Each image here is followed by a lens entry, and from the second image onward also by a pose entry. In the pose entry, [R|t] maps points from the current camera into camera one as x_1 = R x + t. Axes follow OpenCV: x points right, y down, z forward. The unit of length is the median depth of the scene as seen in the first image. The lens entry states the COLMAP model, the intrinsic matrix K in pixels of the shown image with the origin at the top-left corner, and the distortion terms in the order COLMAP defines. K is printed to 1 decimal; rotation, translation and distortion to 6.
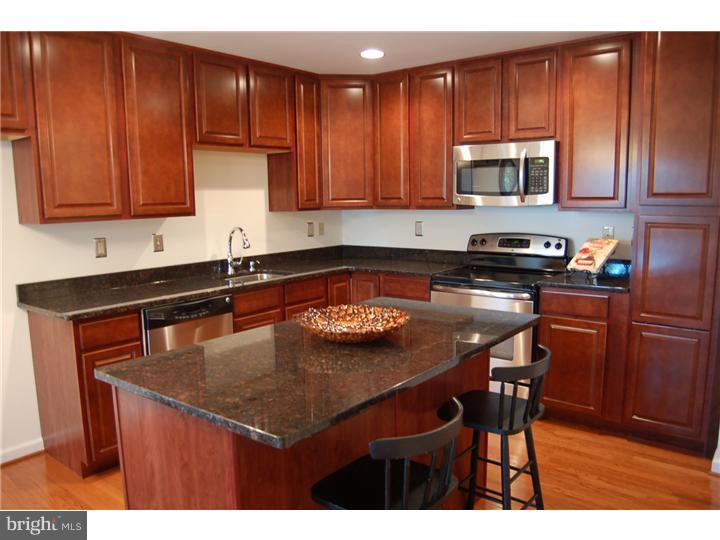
lens RADIAL K [[572.4, 0, 359.5], [0, 572.4, 269.3], [0, 0, 1]] dist [-0.079535, 0.019827]
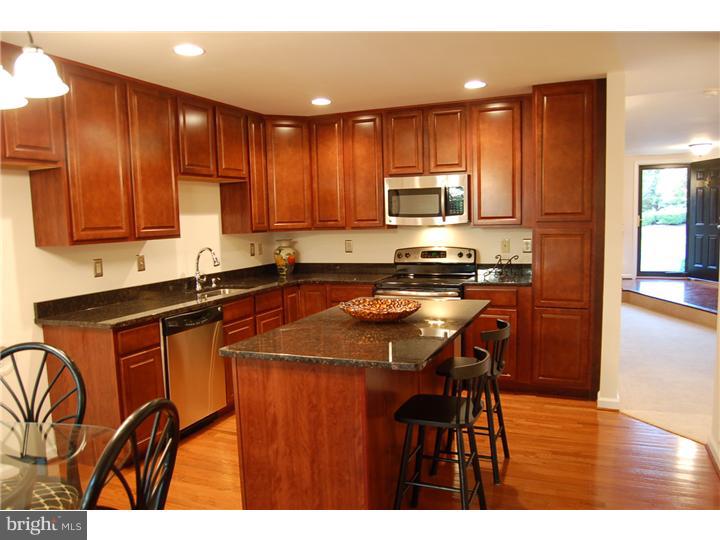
lens RADIAL K [[572.4, 0, 361.1], [0, 572.4, 272.0], [0, 0, 1]] dist [-0.079535, 0.019827]
pose [[0.960165, -0.037587, 0.276894, -0.258375], [0.048671, 0.998261, -0.033265, 0.029508], [-0.275162, 0.045416, 0.960324, -0.183181]]
